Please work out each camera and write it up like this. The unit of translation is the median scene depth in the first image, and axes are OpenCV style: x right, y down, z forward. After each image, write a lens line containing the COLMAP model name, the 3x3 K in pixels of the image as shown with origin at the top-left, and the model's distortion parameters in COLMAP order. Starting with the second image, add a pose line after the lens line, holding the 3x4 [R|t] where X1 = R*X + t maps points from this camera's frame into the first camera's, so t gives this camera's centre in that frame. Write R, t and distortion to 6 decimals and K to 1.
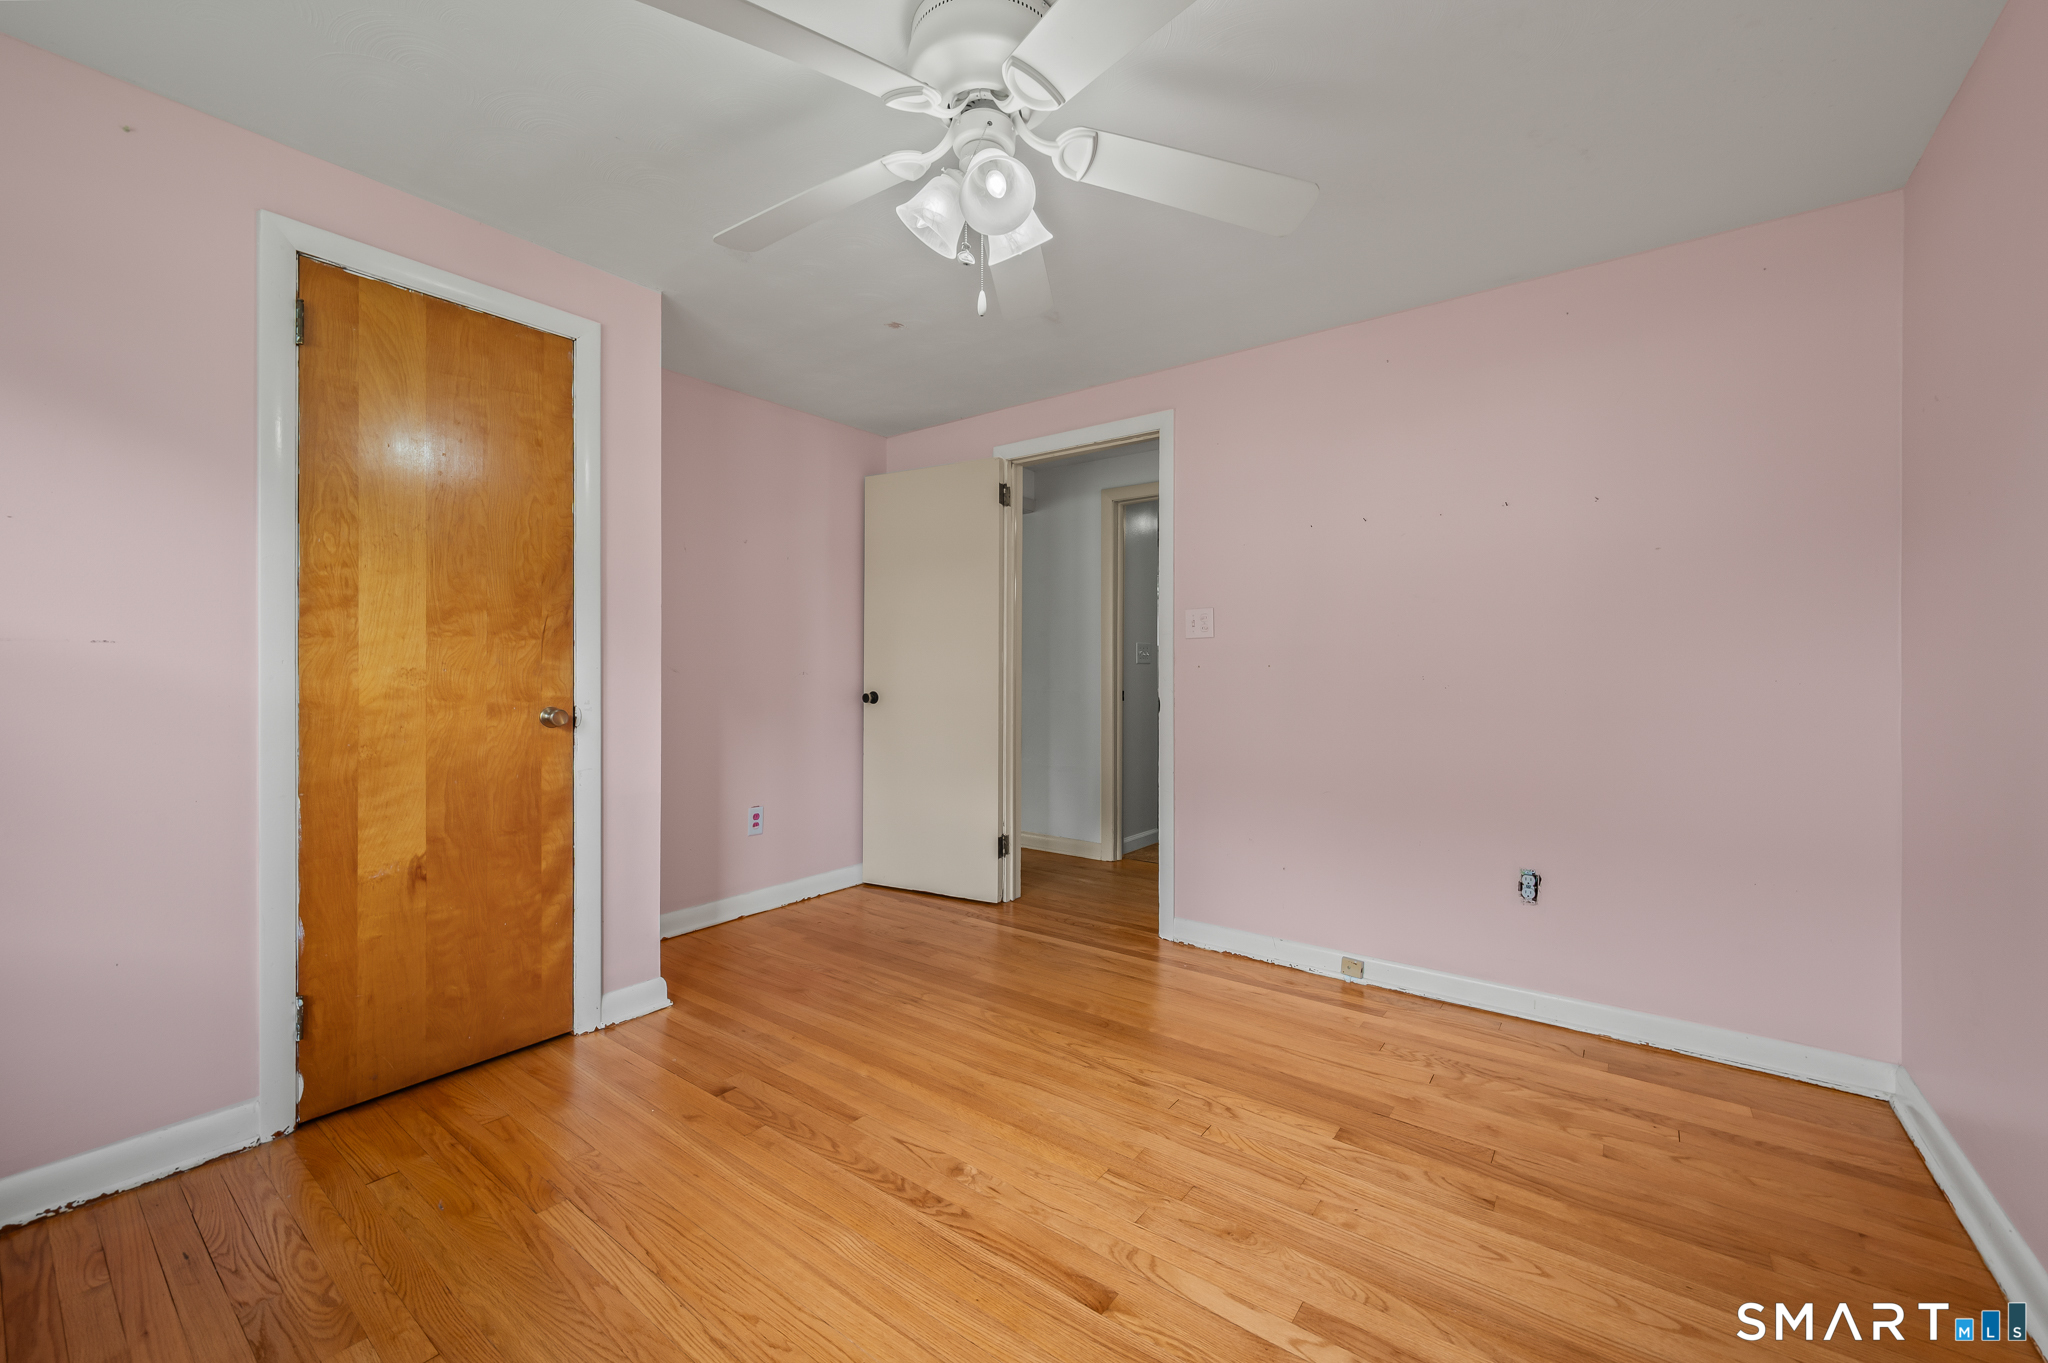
lens RADIAL K [[821.8, 0, 1031.2], [0, 821.8, 673.8], [0, 0, 1]] dist [0.000392, -0.000220]
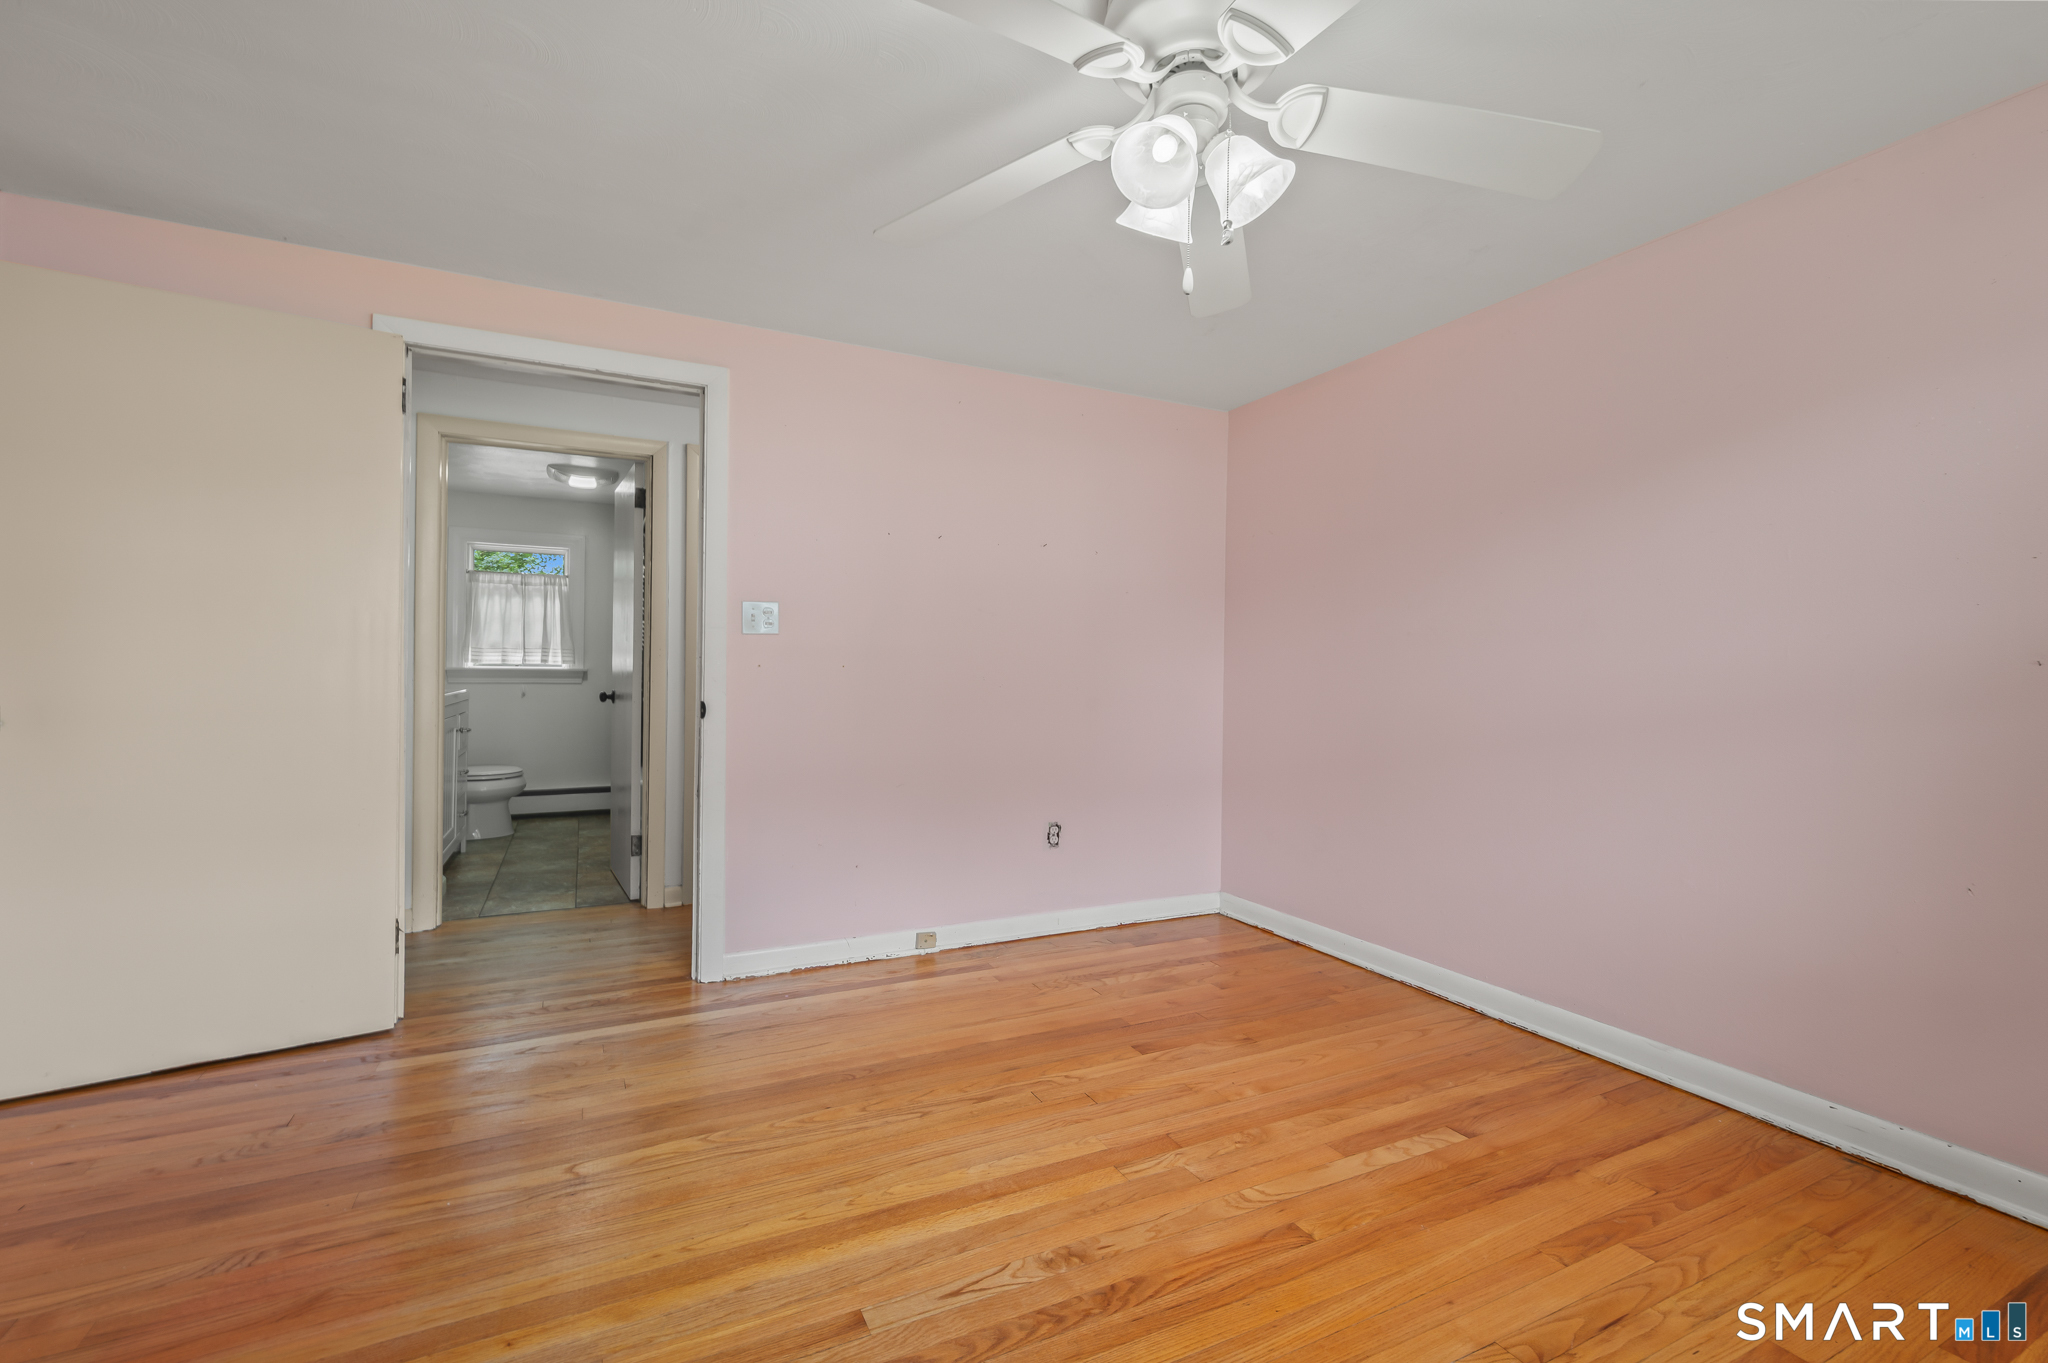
lens RADIAL K [[793.3, 0, 1024.0], [0, 793.3, 681.5], [0, 0, 1]] dist [0.000335, -0.000032]
pose [[0.483864, -0.005926, 0.875123, -0.537041], [-0.005103, 0.999941, 0.009593, -0.001735], [-0.875128, -0.009107, 0.483805, 0.418820]]
